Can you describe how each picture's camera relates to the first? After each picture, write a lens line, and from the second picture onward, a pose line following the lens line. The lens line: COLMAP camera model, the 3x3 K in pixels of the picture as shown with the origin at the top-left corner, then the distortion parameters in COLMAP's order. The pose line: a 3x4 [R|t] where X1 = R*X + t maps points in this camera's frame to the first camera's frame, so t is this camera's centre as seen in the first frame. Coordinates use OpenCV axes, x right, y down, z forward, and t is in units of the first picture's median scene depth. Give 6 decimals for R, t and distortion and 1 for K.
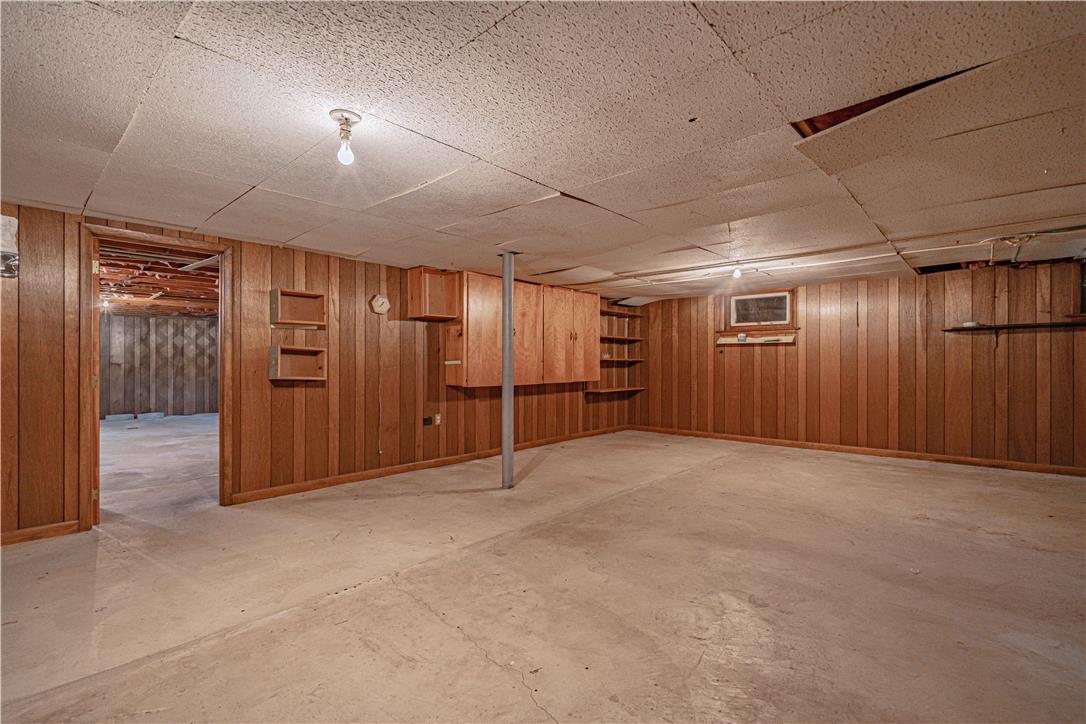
lens RADIAL K [[495.2, 0, 539.2], [0, 495.2, 363.3], [0, 0, 1]] dist [-0.006951, 0.001302]
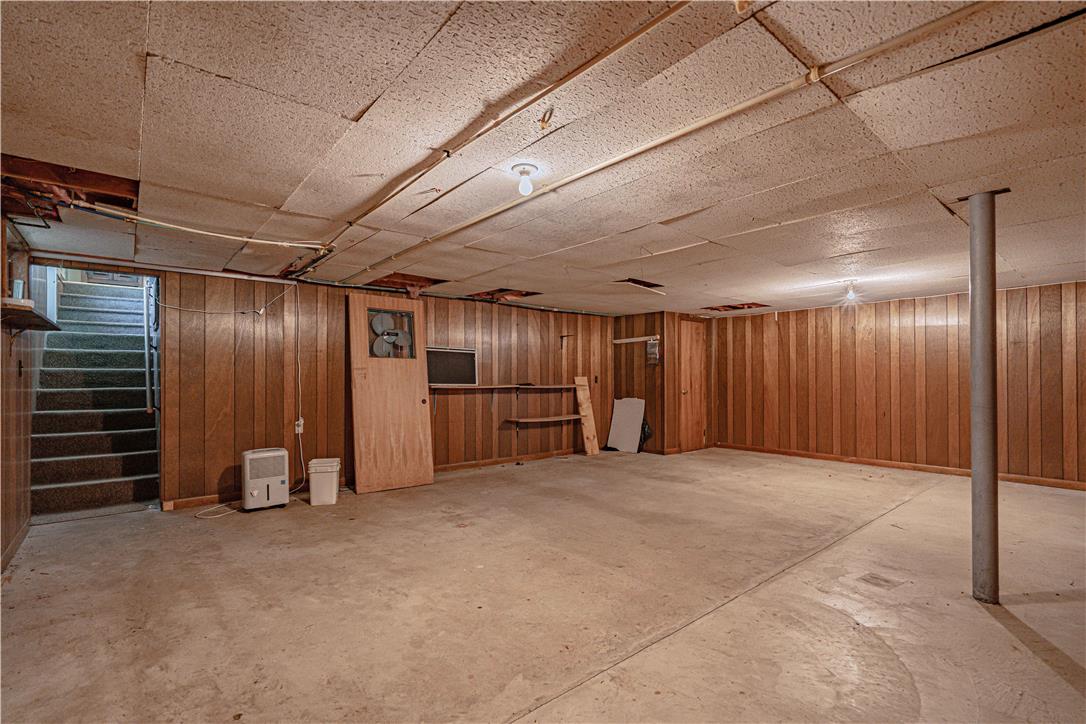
lens RADIAL K [[495.2, 0, 545.7], [0, 495.2, 371.1], [0, 0, 1]] dist [-0.006951, 0.001302]
pose [[-0.992931, 0.003232, 0.118652, 0.455861], [0.002176, 0.999957, -0.009027, -0.012579], [-0.118676, -0.008705, -0.992895, 1.990171]]
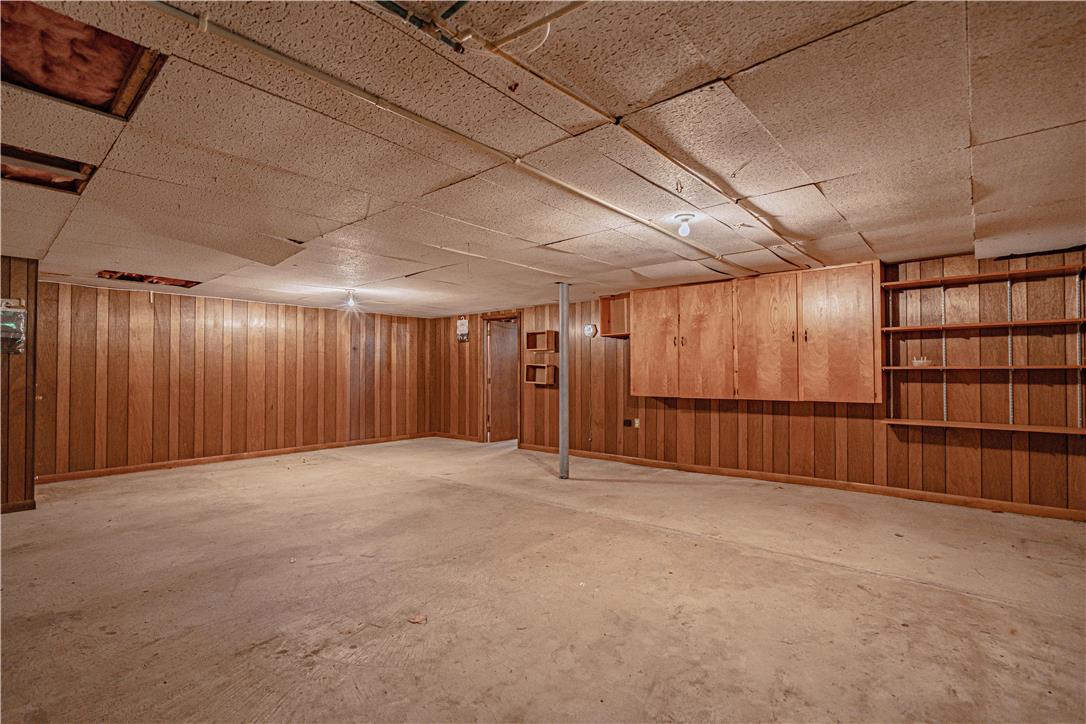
lens RADIAL K [[495.2, 0, 538.8], [0, 495.2, 362.6], [0, 0, 1]] dist [-0.006951, 0.001302]
pose [[0.024131, -0.018461, -0.999538, 1.387010], [0.001590, 0.999829, -0.018428, -0.008032], [0.999708, -0.001144, 0.024156, 1.111031]]
